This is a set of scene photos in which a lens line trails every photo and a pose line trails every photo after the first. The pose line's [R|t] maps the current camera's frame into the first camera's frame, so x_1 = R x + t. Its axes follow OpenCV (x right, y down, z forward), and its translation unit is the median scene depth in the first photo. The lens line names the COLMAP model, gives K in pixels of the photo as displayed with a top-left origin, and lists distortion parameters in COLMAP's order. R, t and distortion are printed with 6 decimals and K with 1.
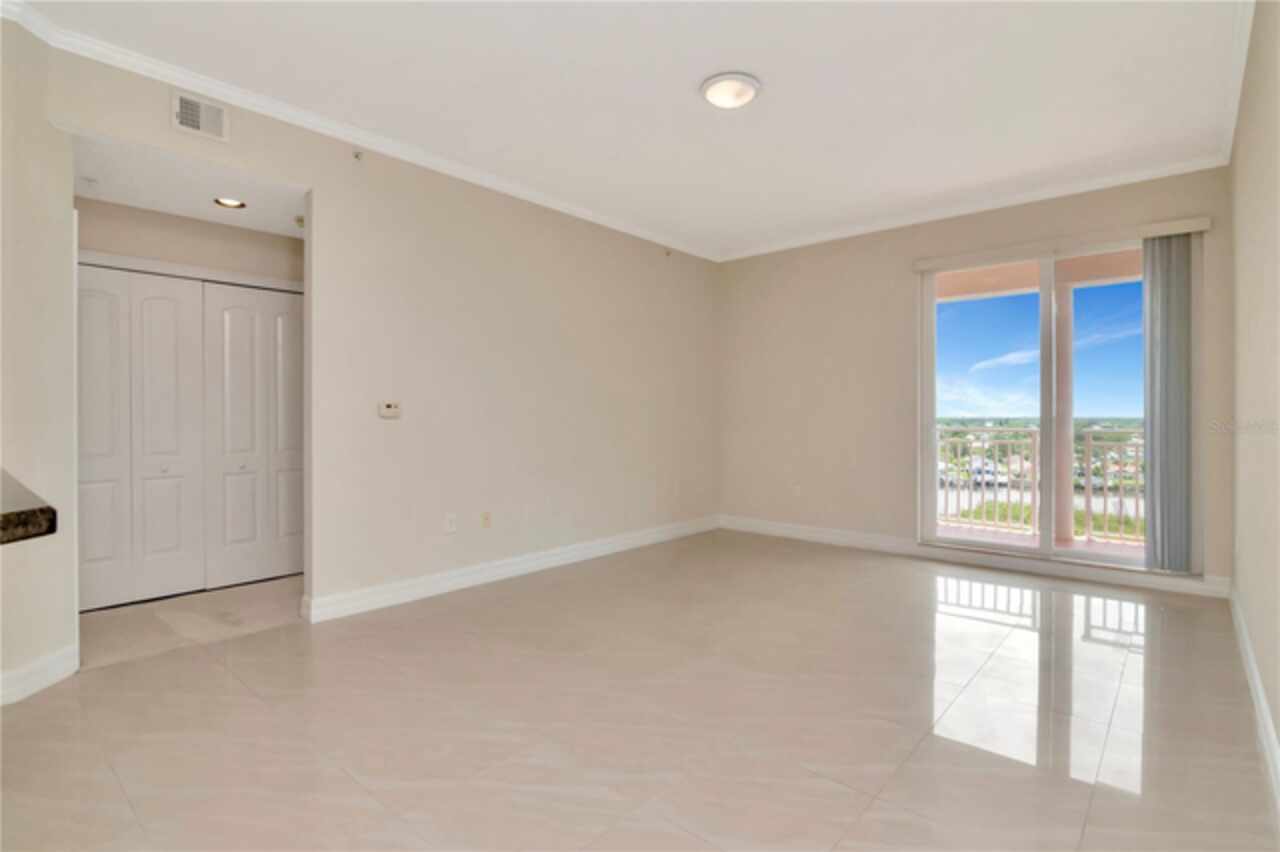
lens RADIAL K [[621.3, 0, 645.8], [0, 621.3, 429.3], [0, 0, 1]] dist [-0.013901, -0.003414]
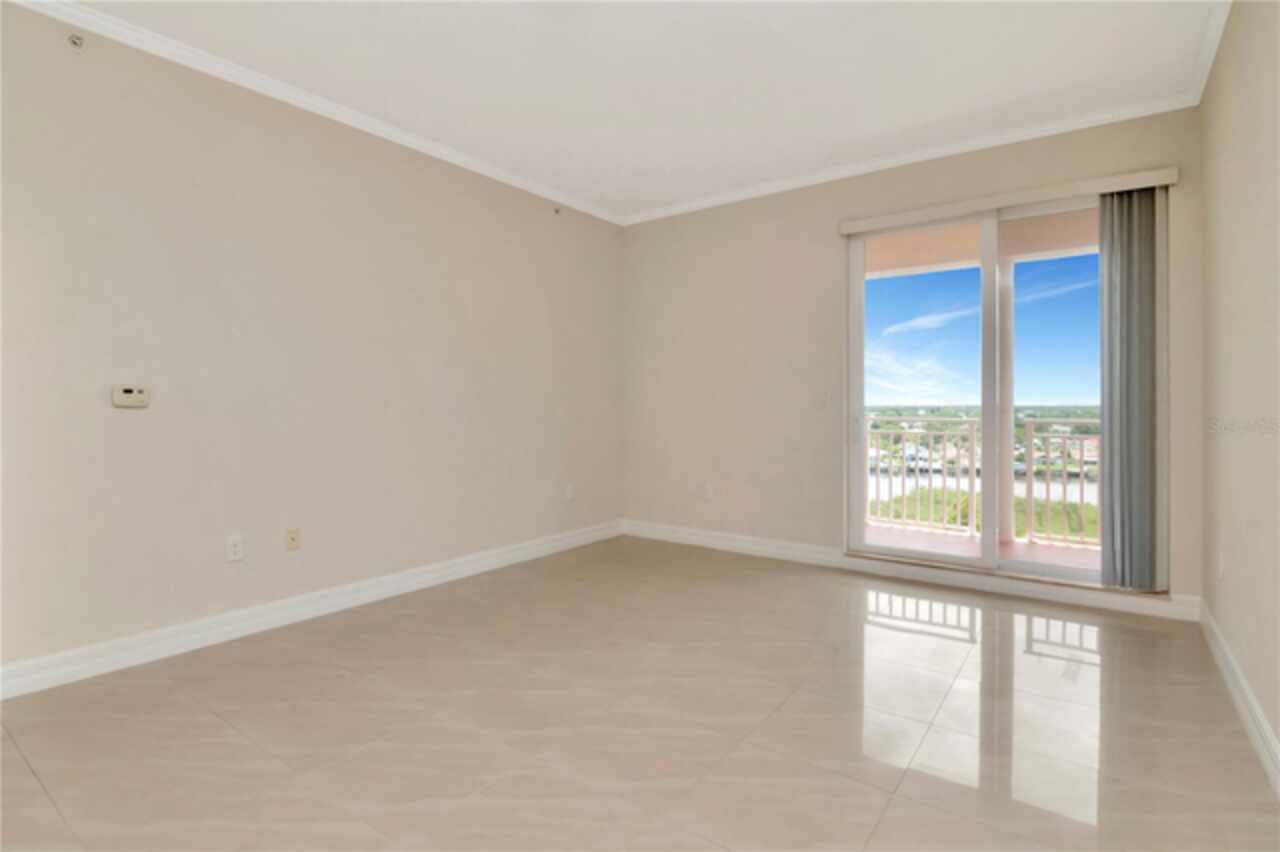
lens RADIAL K [[621.3, 0, 646.3], [0, 621.3, 418.6], [0, 0, 1]] dist [-0.013901, -0.003414]
pose [[0.996044, -0.002262, 0.088828, 0.091968], [0.002099, 0.999996, 0.001937, -0.003932], [-0.088832, -0.001743, 0.996045, 0.172859]]
